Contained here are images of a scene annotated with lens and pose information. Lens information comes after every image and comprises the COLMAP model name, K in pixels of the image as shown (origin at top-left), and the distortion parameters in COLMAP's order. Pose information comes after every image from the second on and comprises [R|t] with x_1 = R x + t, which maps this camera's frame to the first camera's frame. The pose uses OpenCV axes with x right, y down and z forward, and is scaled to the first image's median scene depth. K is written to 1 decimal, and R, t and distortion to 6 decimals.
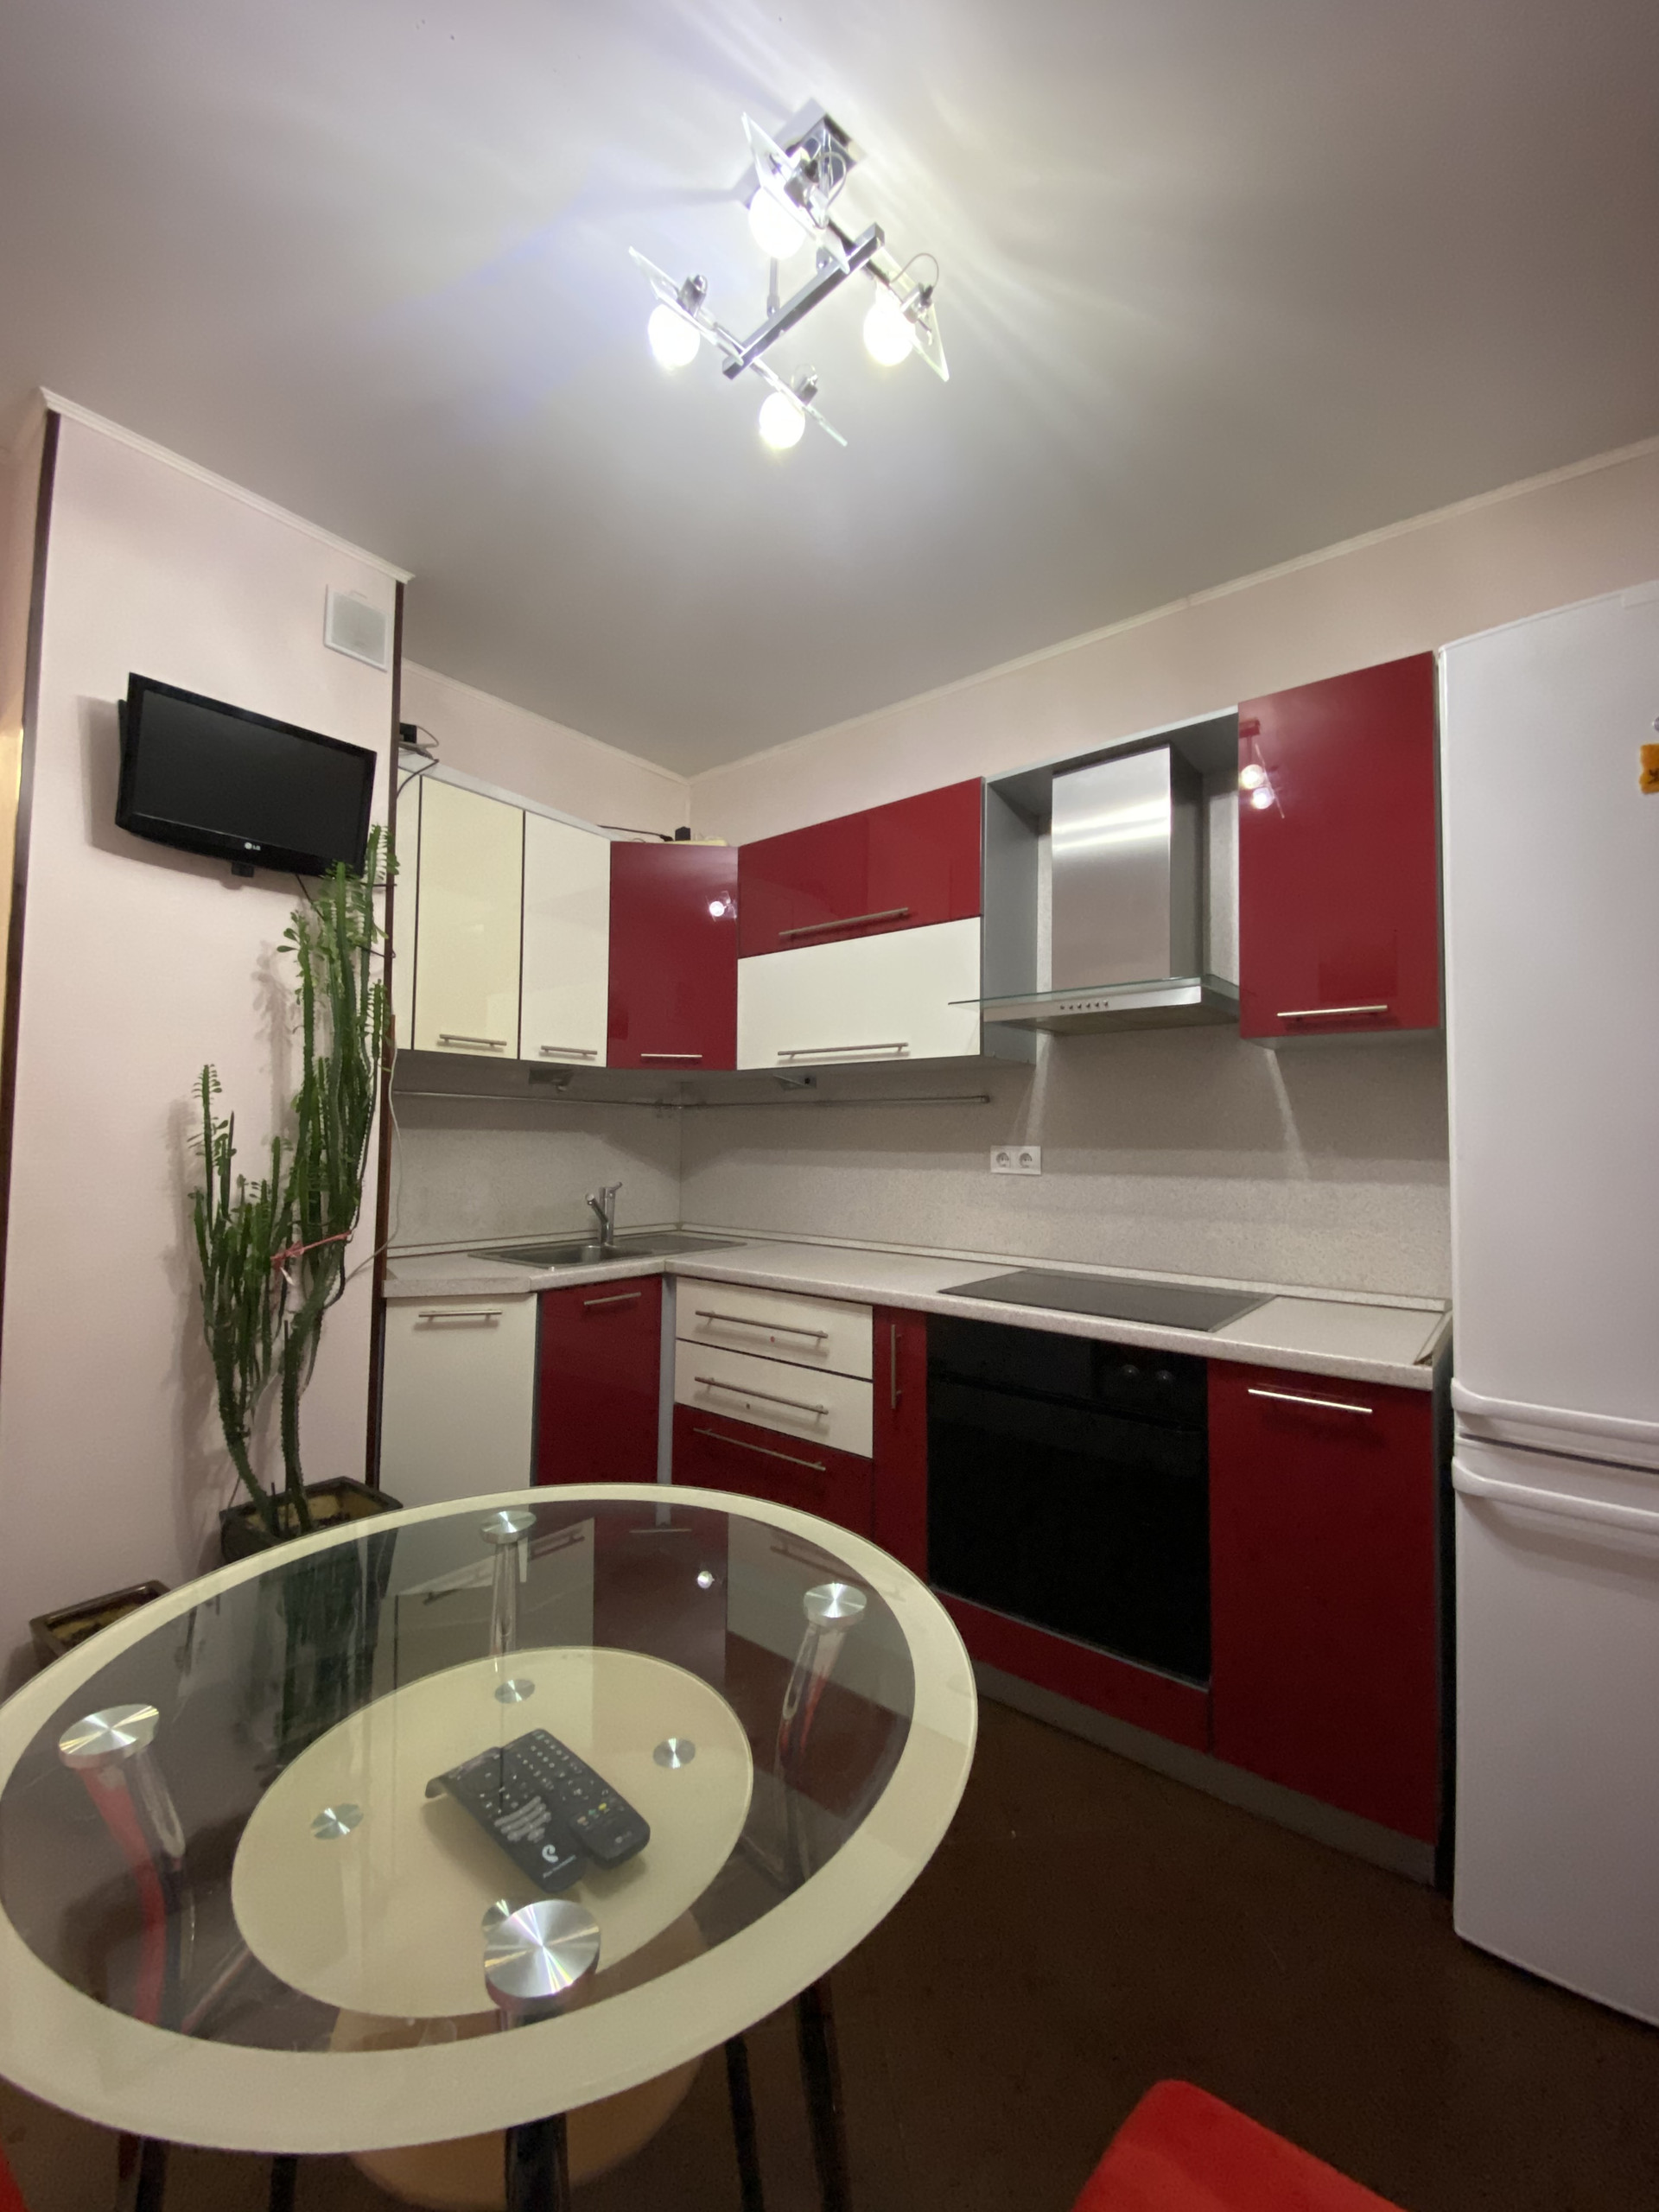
lens RADIAL K [[886.6, 0, 833.4], [0, 886.6, 1088.6], [0, 0, 1]] dist [0.005797, -0.011347]
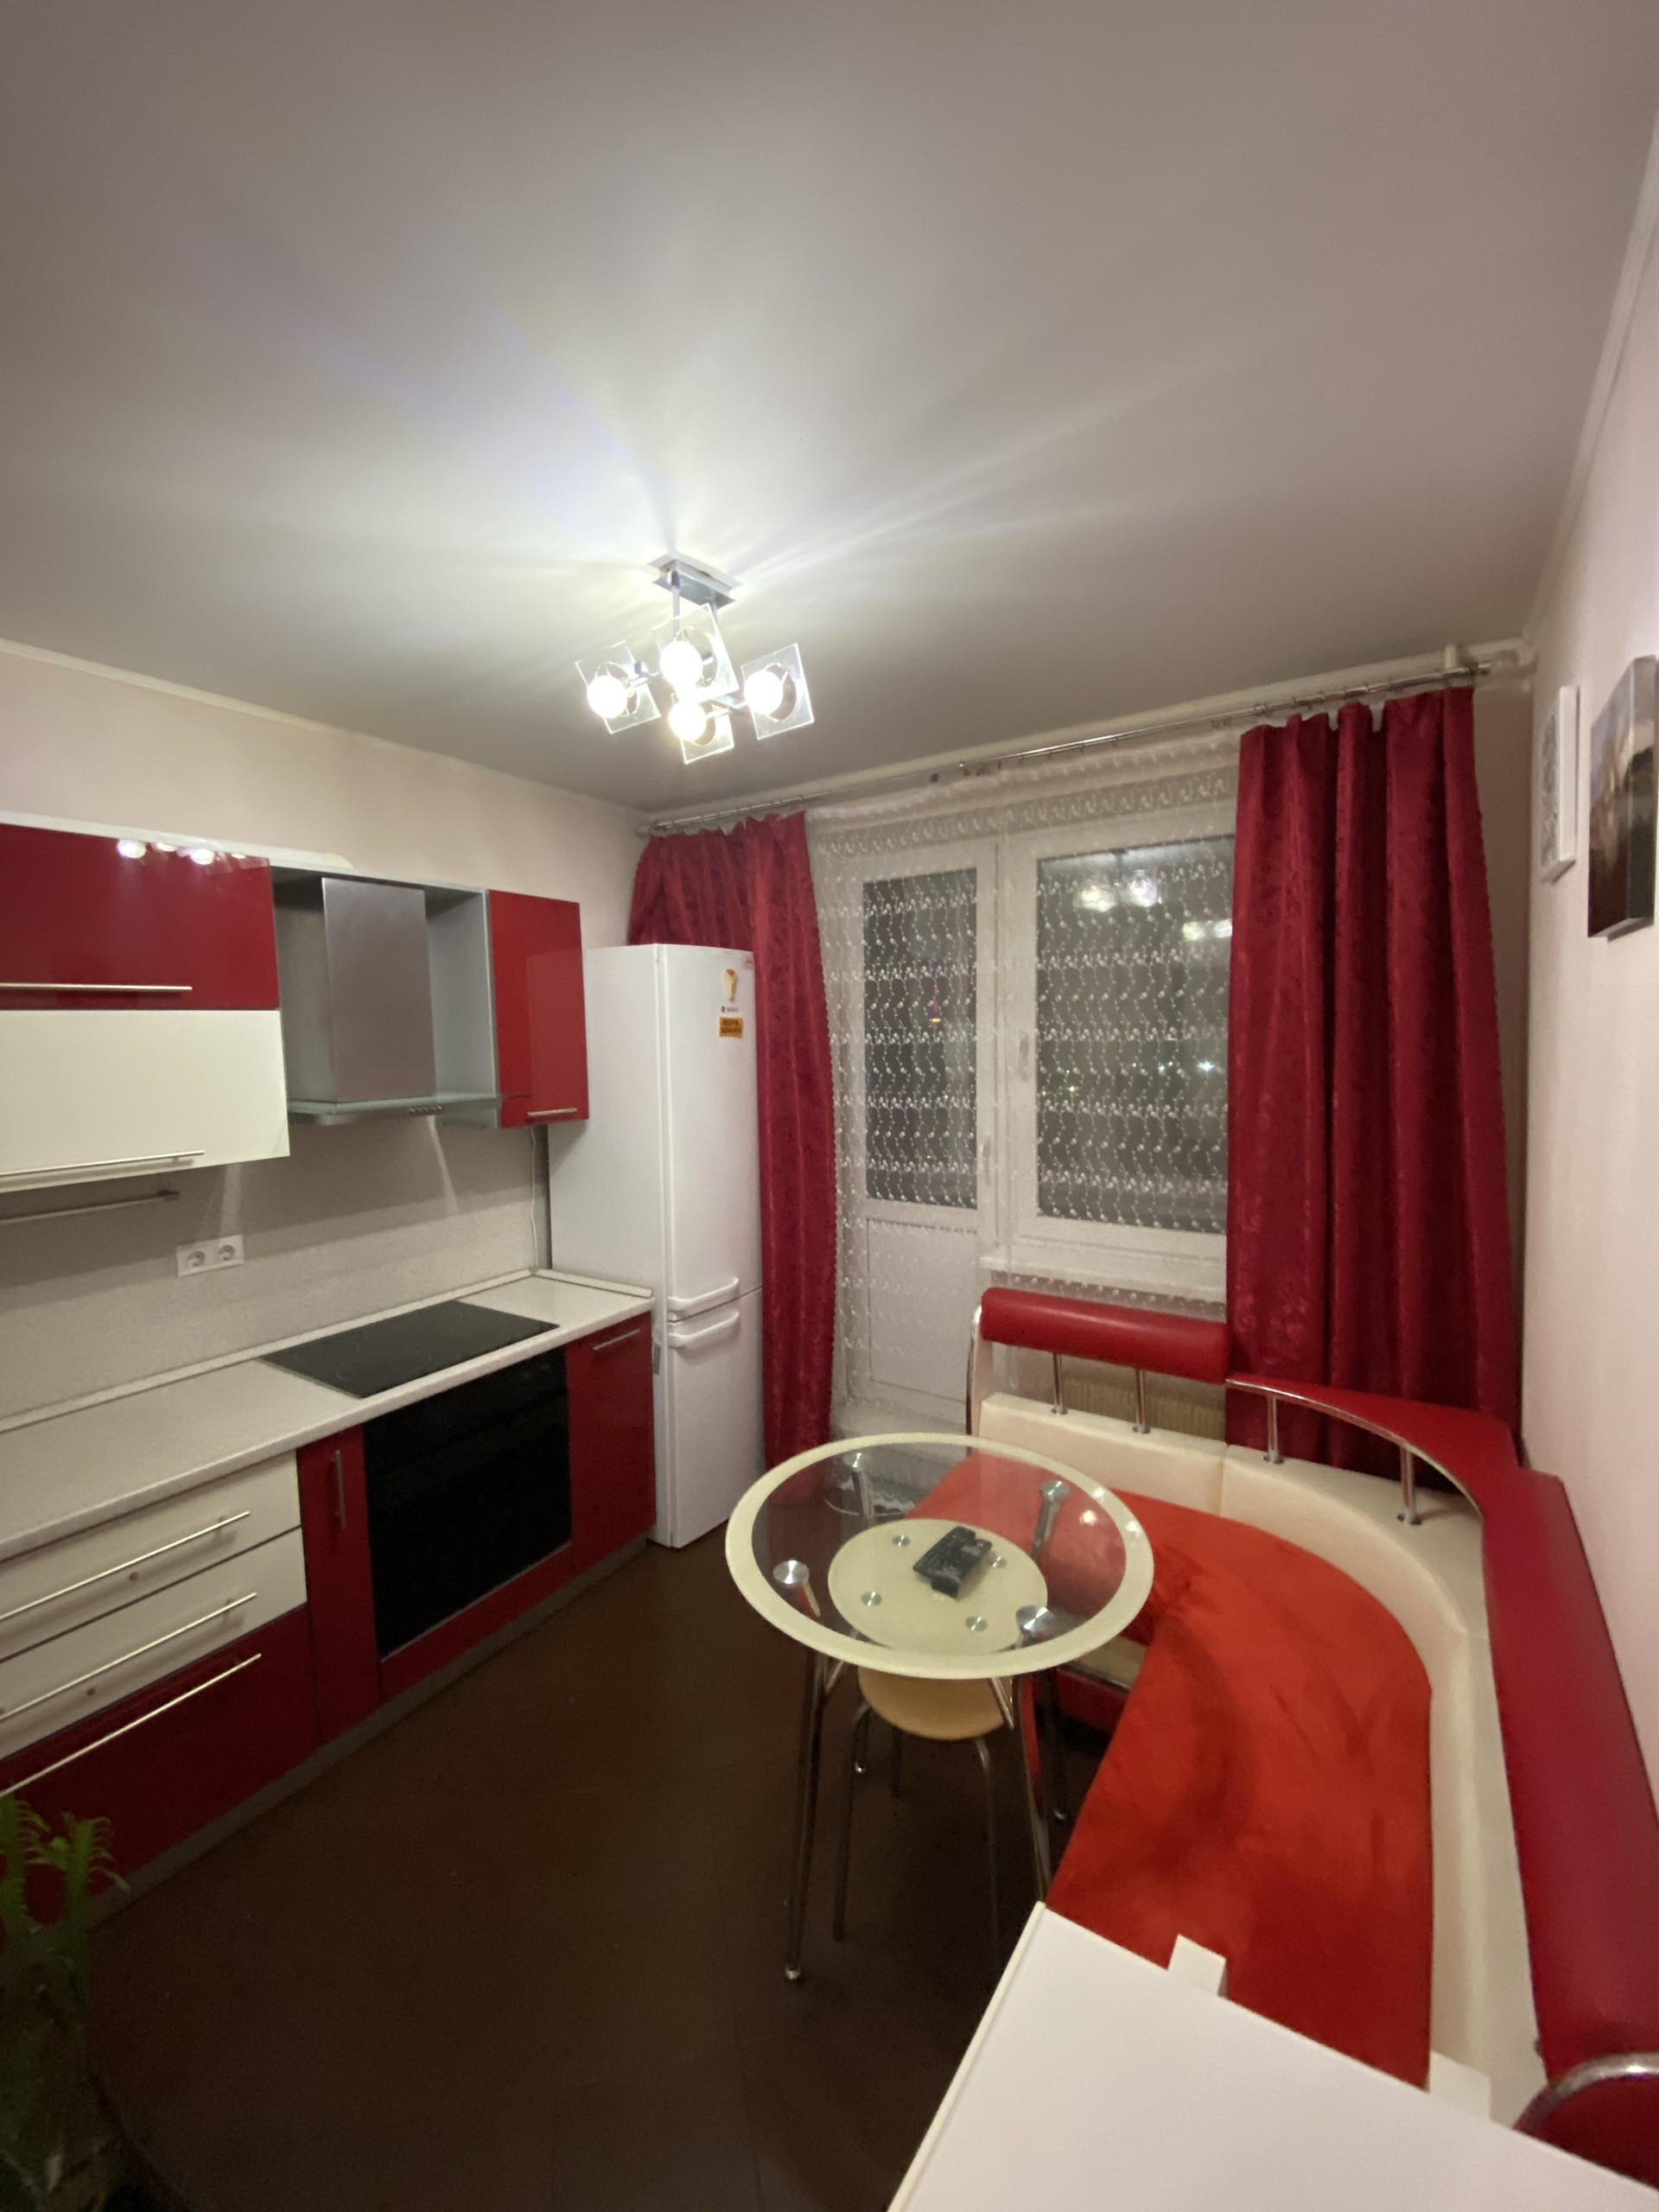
lens RADIAL K [[886.6, 0, 833.6], [0, 886.6, 1114.2], [0, 0, 1]] dist [0.005797, -0.011347]
pose [[-0.106543, -0.102484, 0.989012, -0.858408], [-0.045373, 0.994139, 0.098127, -0.208577], [-0.993272, -0.034419, -0.110568, 0.539069]]
